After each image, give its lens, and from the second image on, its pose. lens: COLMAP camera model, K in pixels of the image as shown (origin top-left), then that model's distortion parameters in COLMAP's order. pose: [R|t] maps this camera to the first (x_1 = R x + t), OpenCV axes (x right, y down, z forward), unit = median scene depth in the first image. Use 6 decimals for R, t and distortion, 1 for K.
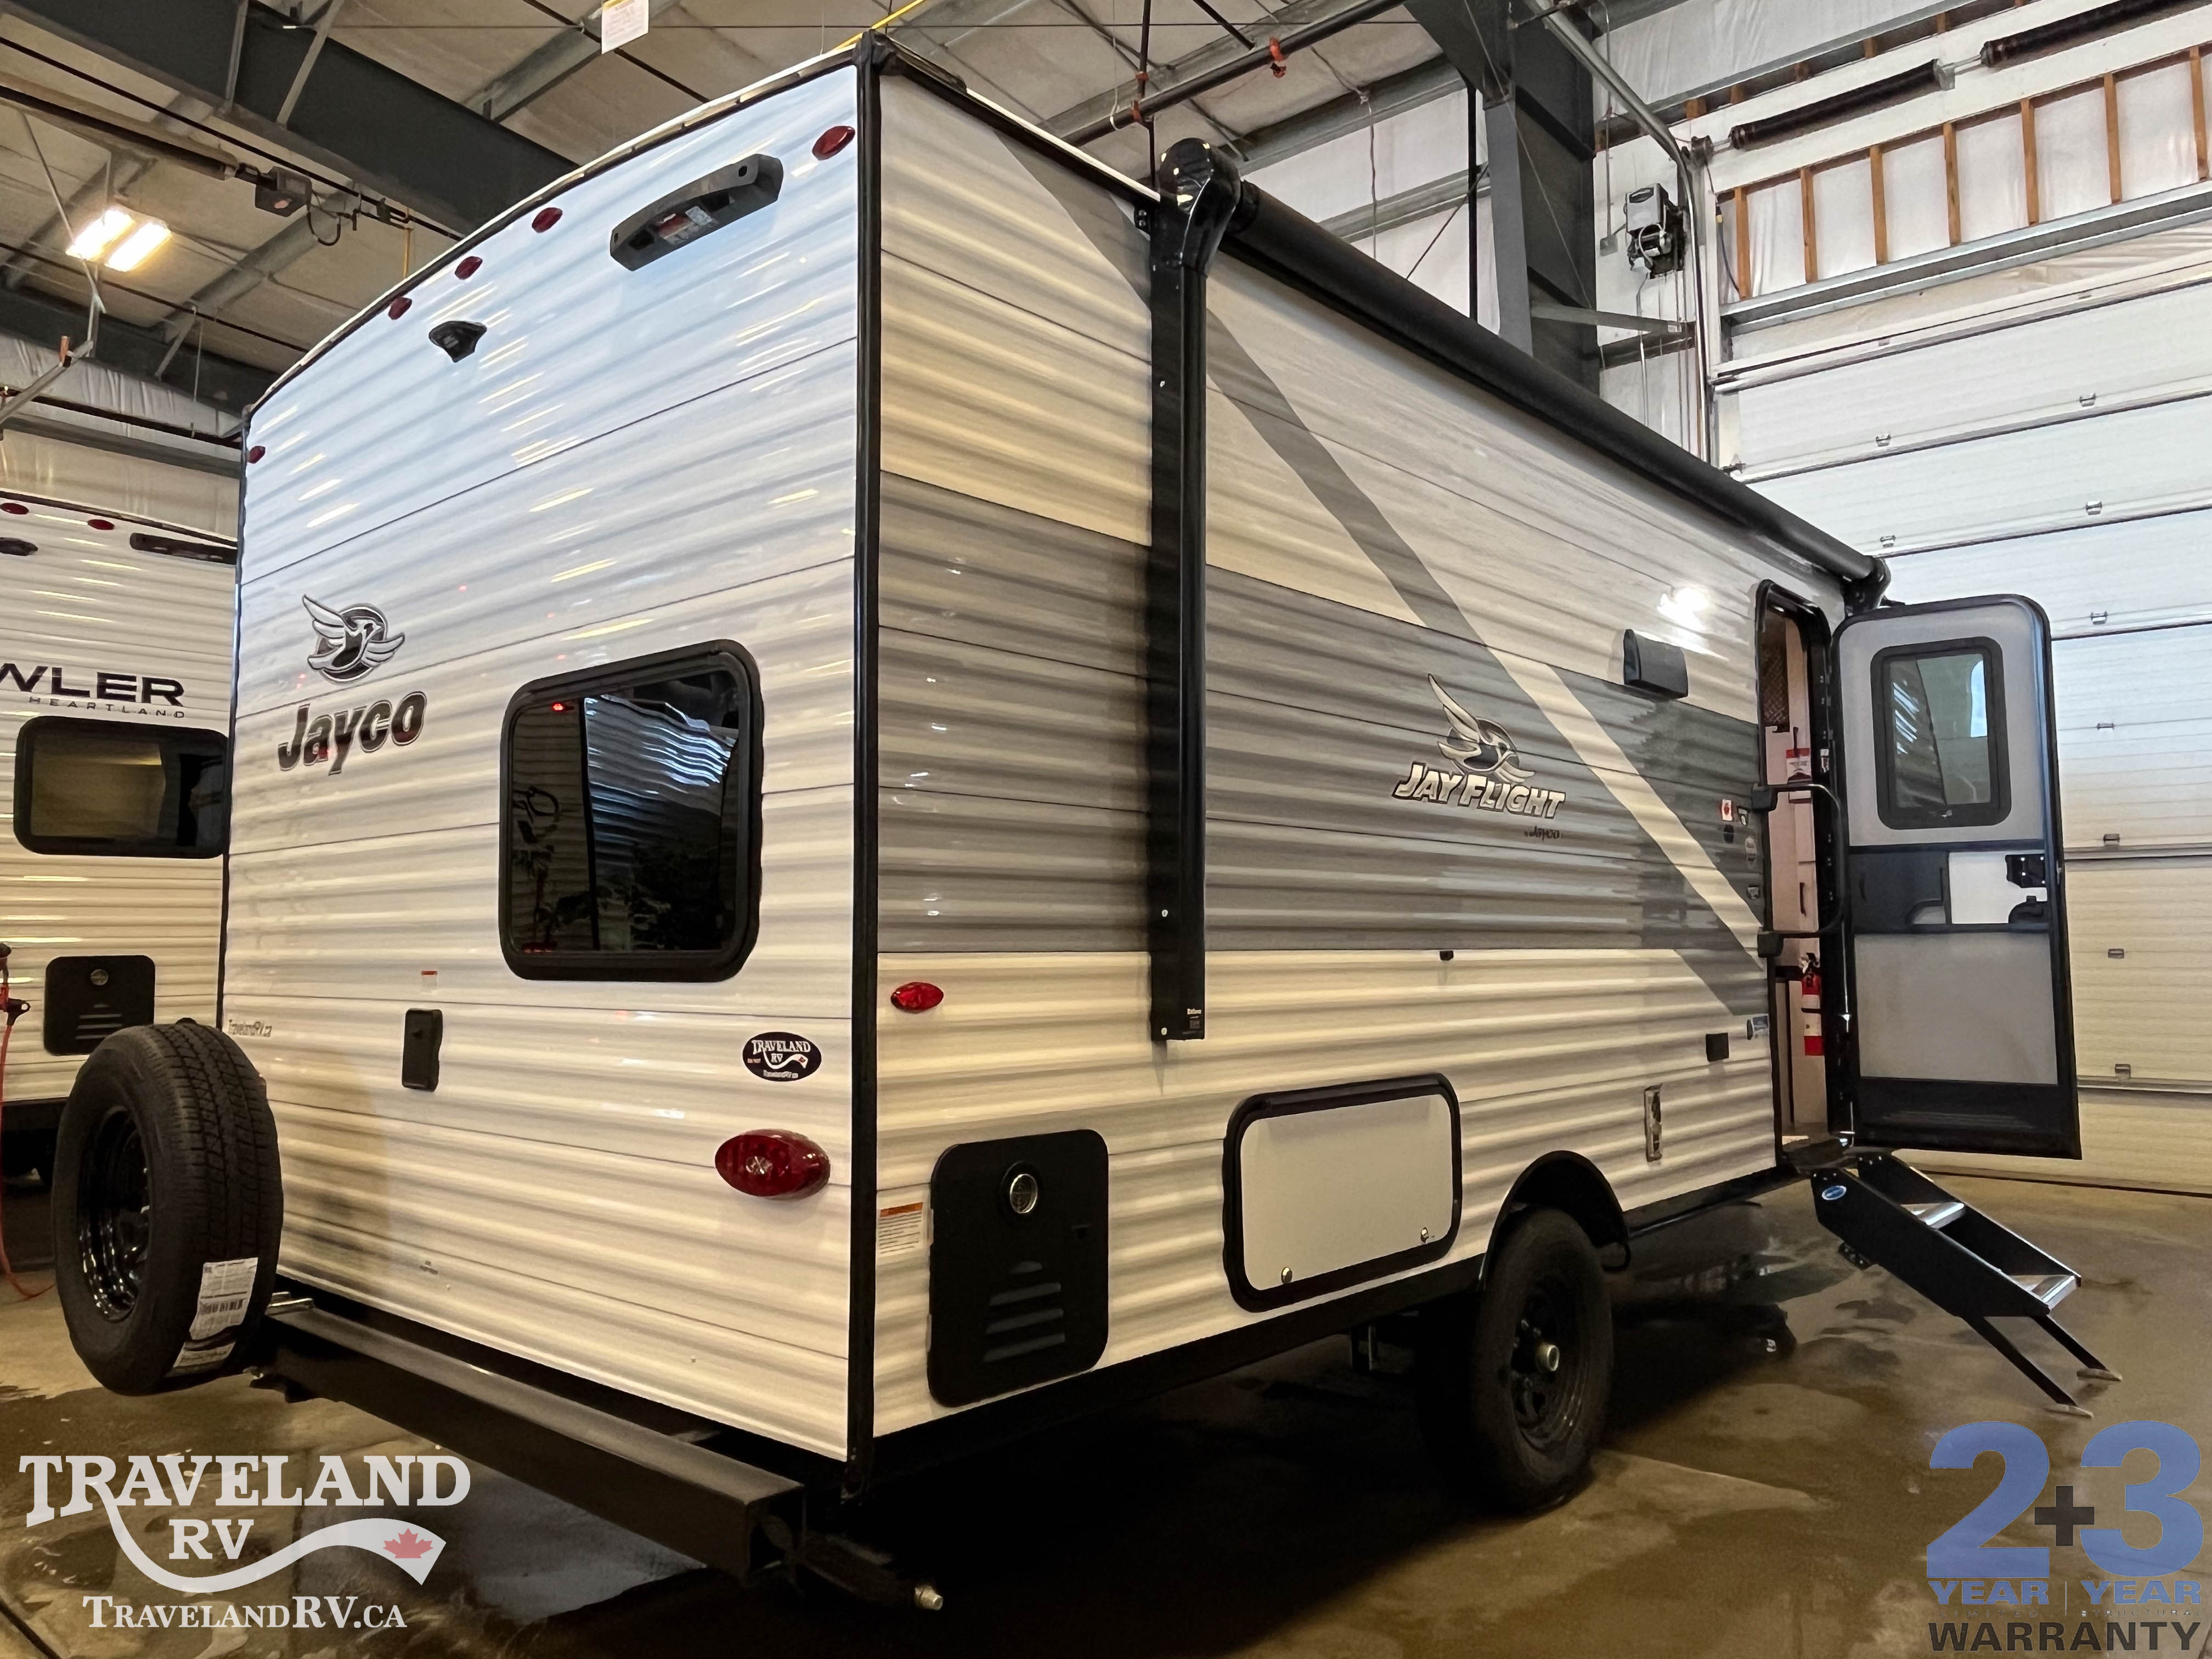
lens RADIAL K [[1591.3, 0, 1099.0], [0, 1591.3, 830.1], [0, 0, 1]] dist [-0.006592, -0.005478]
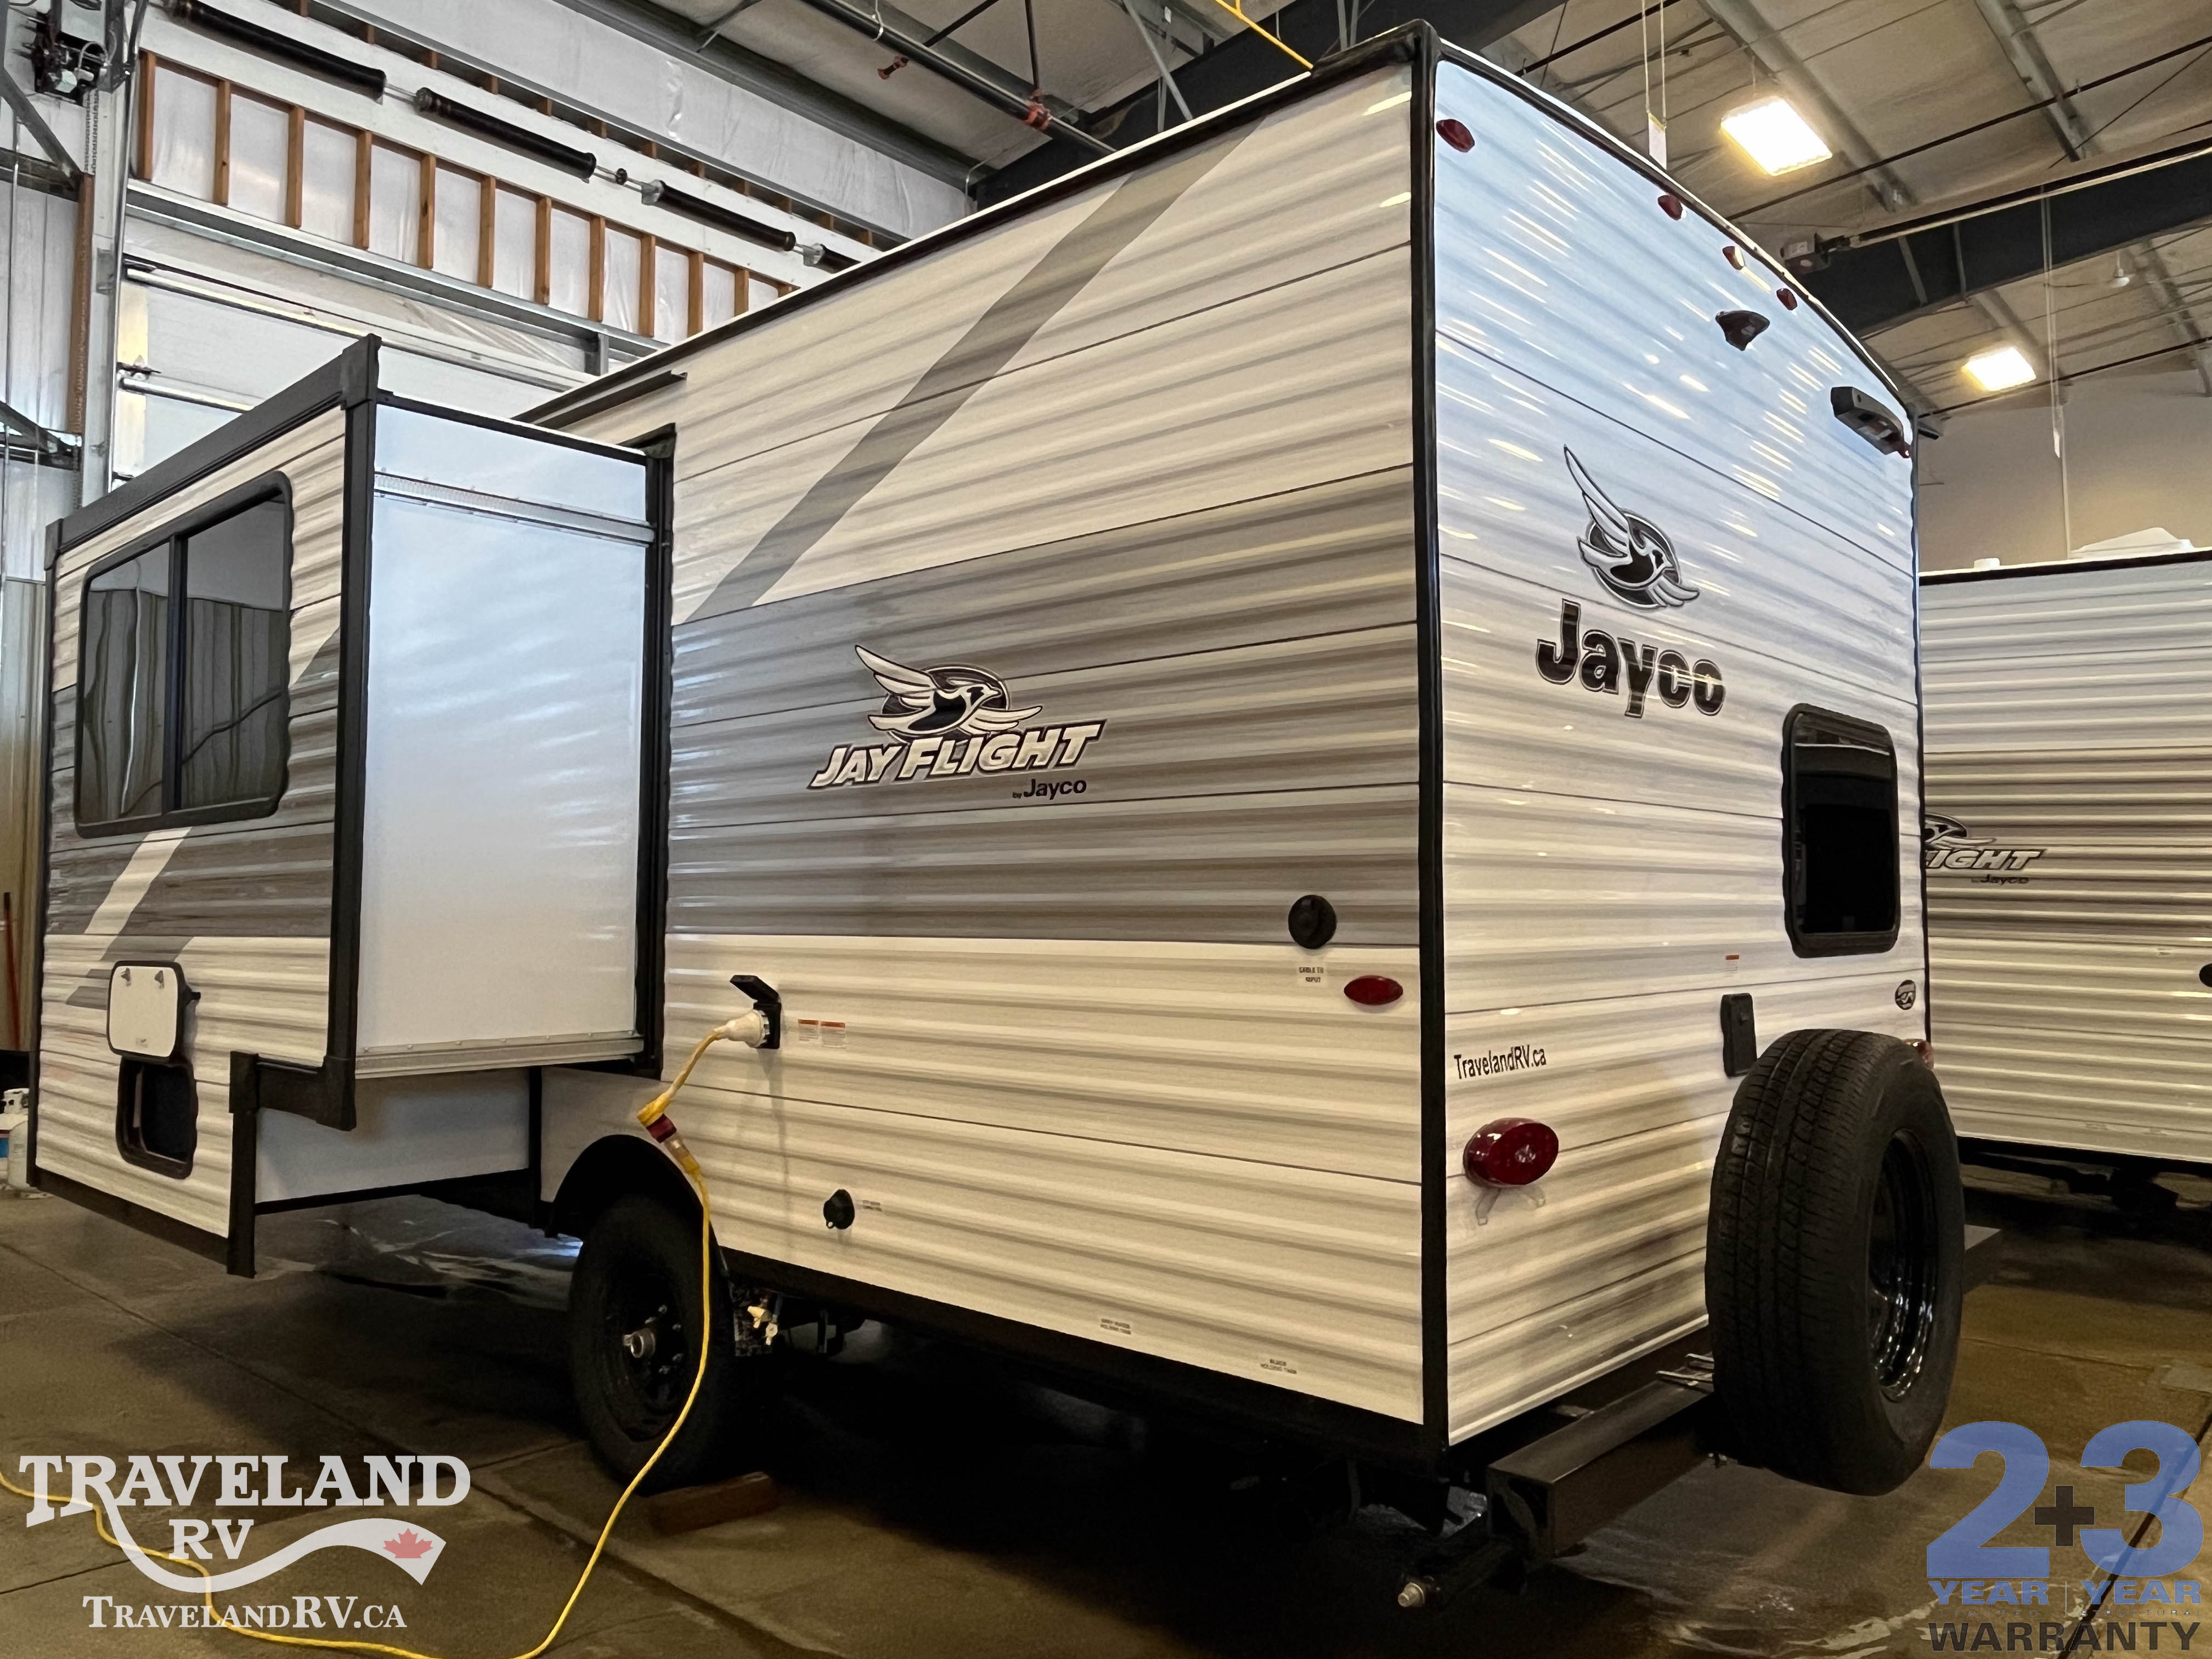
lens RADIAL K [[1591.3, 0, 1097.8], [0, 1591.3, 823.0], [0, 0, 1]] dist [-0.006592, -0.005478]
pose [[0.012200, 0.058694, 0.998201, -1.274306], [-0.076850, 0.995378, -0.057588, 0.084547], [-0.996968, -0.076010, 0.016654, 1.244975]]
